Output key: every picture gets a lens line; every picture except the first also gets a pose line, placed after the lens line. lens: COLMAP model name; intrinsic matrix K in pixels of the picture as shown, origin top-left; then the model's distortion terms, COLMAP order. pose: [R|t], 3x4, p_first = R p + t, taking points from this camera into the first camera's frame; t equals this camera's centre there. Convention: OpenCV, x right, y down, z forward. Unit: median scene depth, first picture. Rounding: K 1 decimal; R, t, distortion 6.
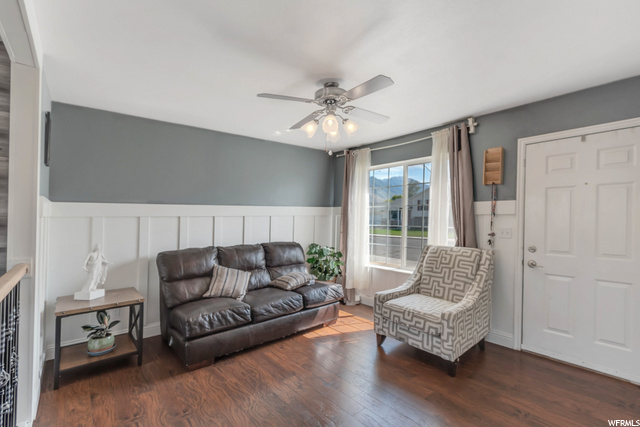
lens RADIAL K [[292.4, 0, 317.9], [0, 292.4, 231.9], [0, 0, 1]] dist [0.001565, -0.001363]
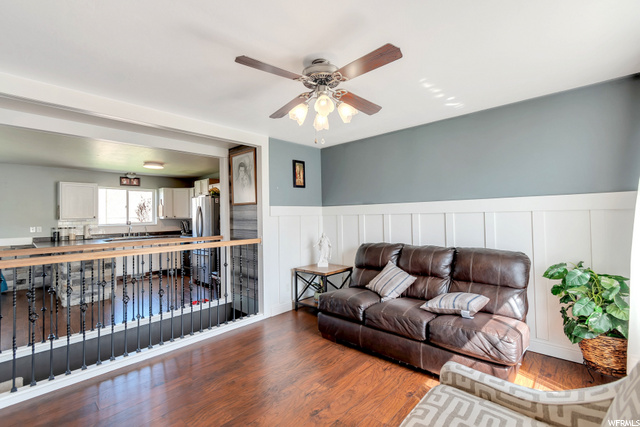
lens RADIAL K [[292.4, 0, 323.4], [0, 292.4, 214.8], [0, 0, 1]] dist [0.001565, -0.001363]
pose [[0.112589, -0.001556, -0.993640, 0.698227], [-0.031897, 0.999478, -0.005179, -0.039510], [0.993130, 0.032277, 0.112480, 0.720630]]
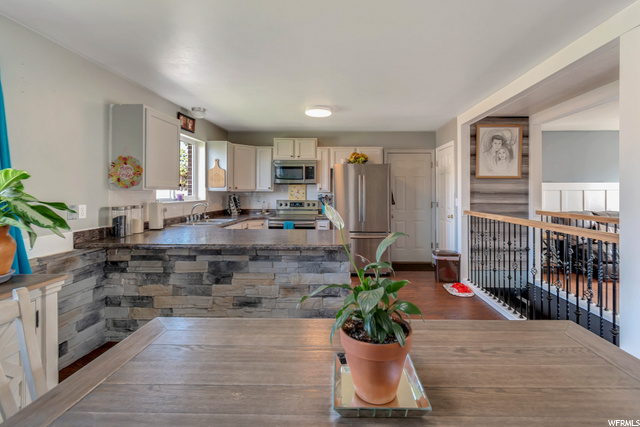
lens RADIAL K [[292.4, 0, 332.2], [0, 292.4, 188.7], [0, 0, 1]] dist [0.001565, -0.001363]
pose [[0.765975, 0.002827, -0.642864, -0.433700], [-0.036483, 0.998570, -0.039078, 0.050326], [0.641834, 0.053387, 0.764983, -1.045284]]
